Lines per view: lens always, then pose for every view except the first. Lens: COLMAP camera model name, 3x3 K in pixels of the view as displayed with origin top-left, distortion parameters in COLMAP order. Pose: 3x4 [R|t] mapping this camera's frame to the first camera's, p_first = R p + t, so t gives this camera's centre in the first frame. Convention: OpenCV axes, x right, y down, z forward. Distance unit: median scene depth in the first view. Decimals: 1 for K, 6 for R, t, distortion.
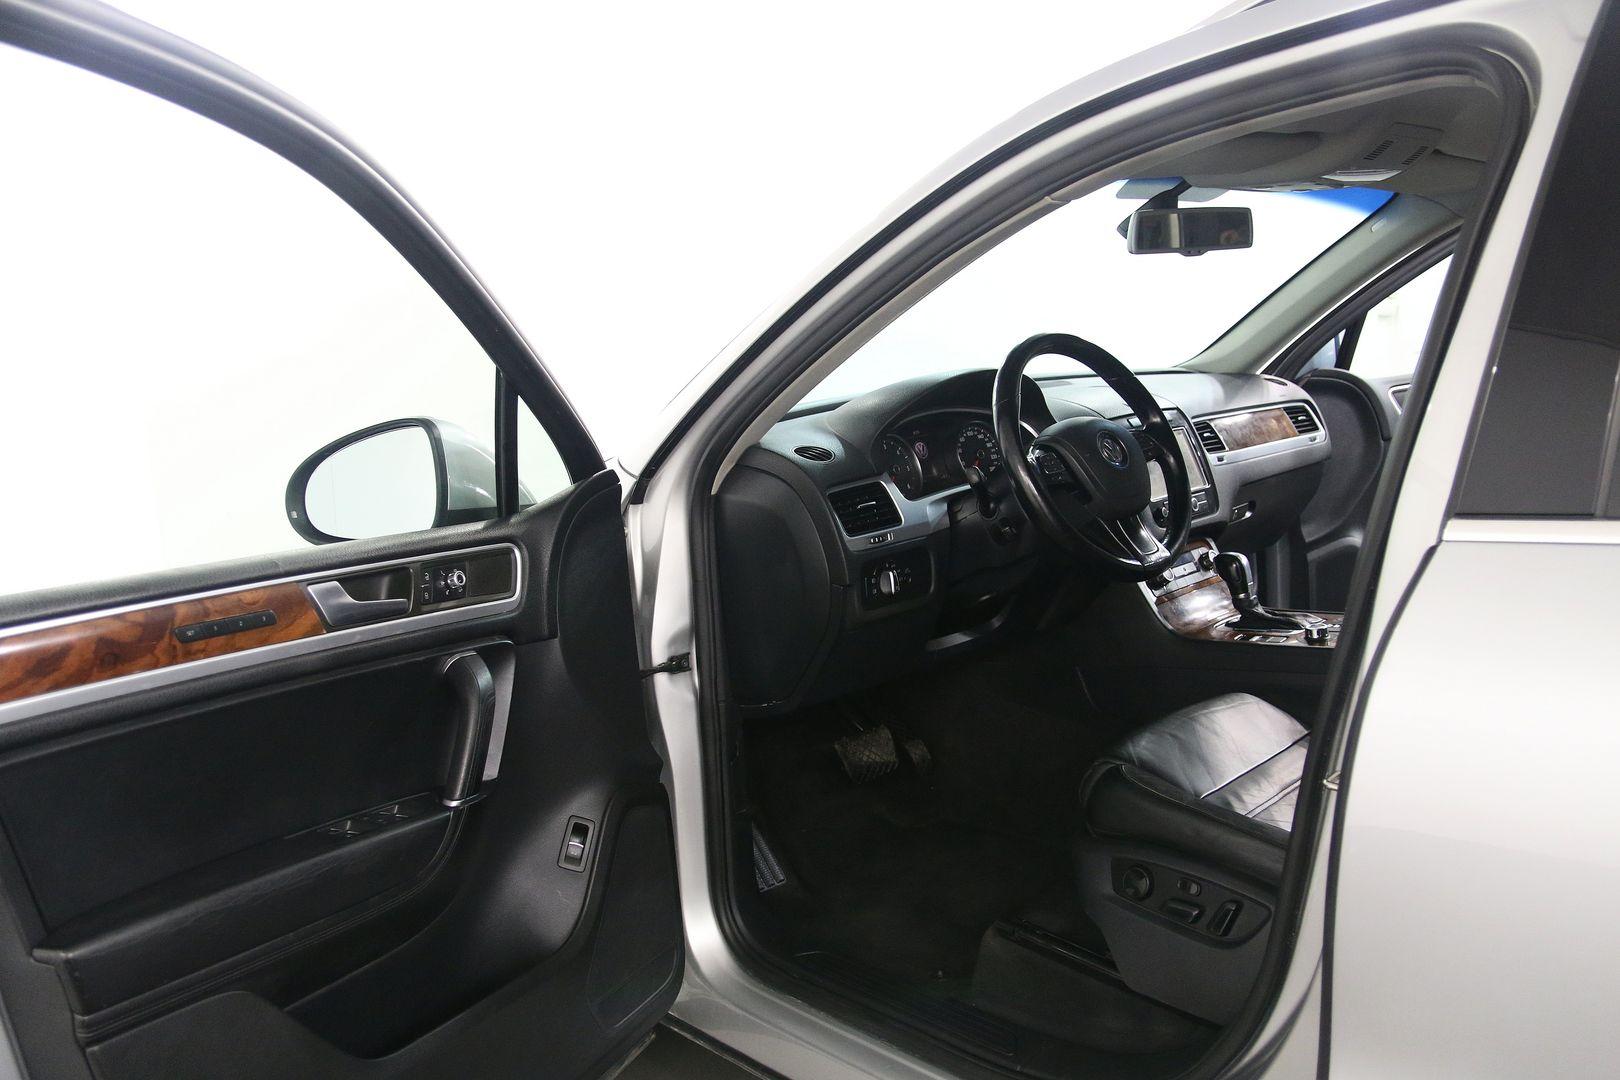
lens RADIAL K [[1261.4, 0, 784.0], [0, 1261.4, 537.4], [0, 0, 1]] dist [-0.109503, 0.085278]
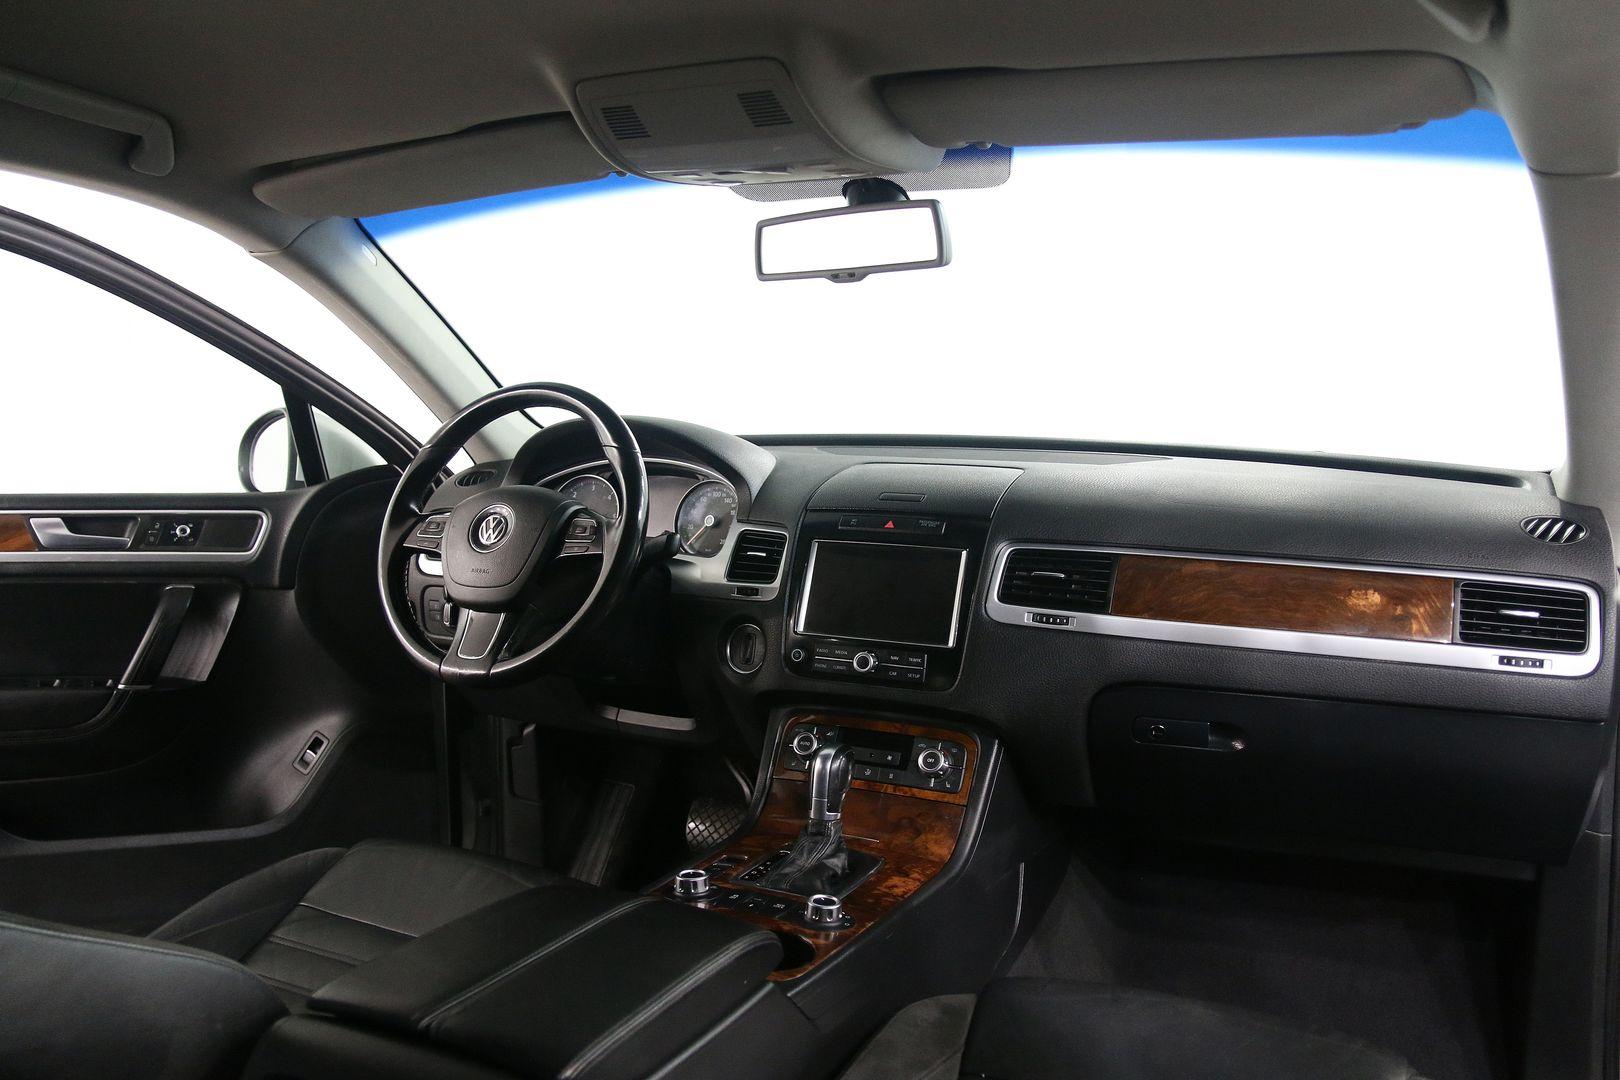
lens RADIAL K [[1286.3, 0, 810.0], [0, 1286.3, 540.0], [0, 0, 1]] dist [-0.113917, 0.090543]
pose [[0.385449, 0.209494, -0.898633, 0.900082], [-0.164451, 0.973891, 0.156500, -0.187926], [0.907956, 0.087458, 0.409837, 0.685327]]
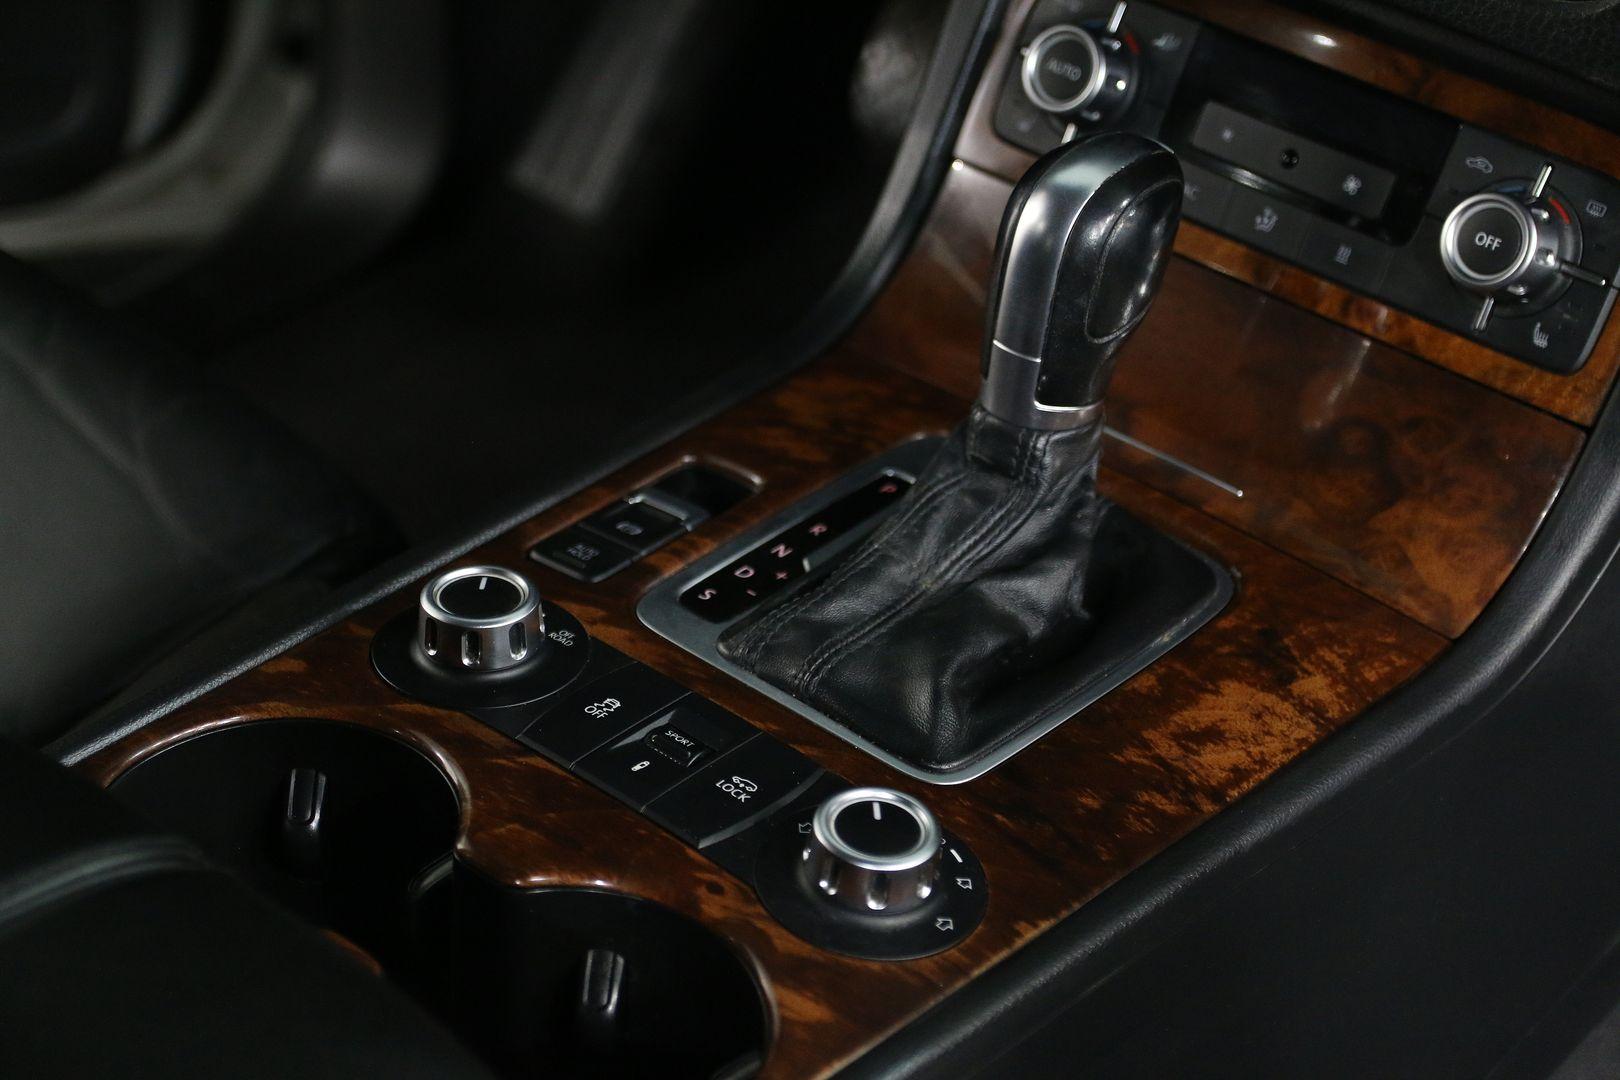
lens RADIAL K [[3400.5, 0, 810.0], [0, 3400.5, 540.0], [0, 0, 1]] dist [0.103322, 0.437927]
pose [[0.127595, 0.648307, -0.750611, 0.714788], [-0.183638, 0.759154, 0.624469, -0.224785], [0.974678, 0.058161, 0.215918, 0.836302]]
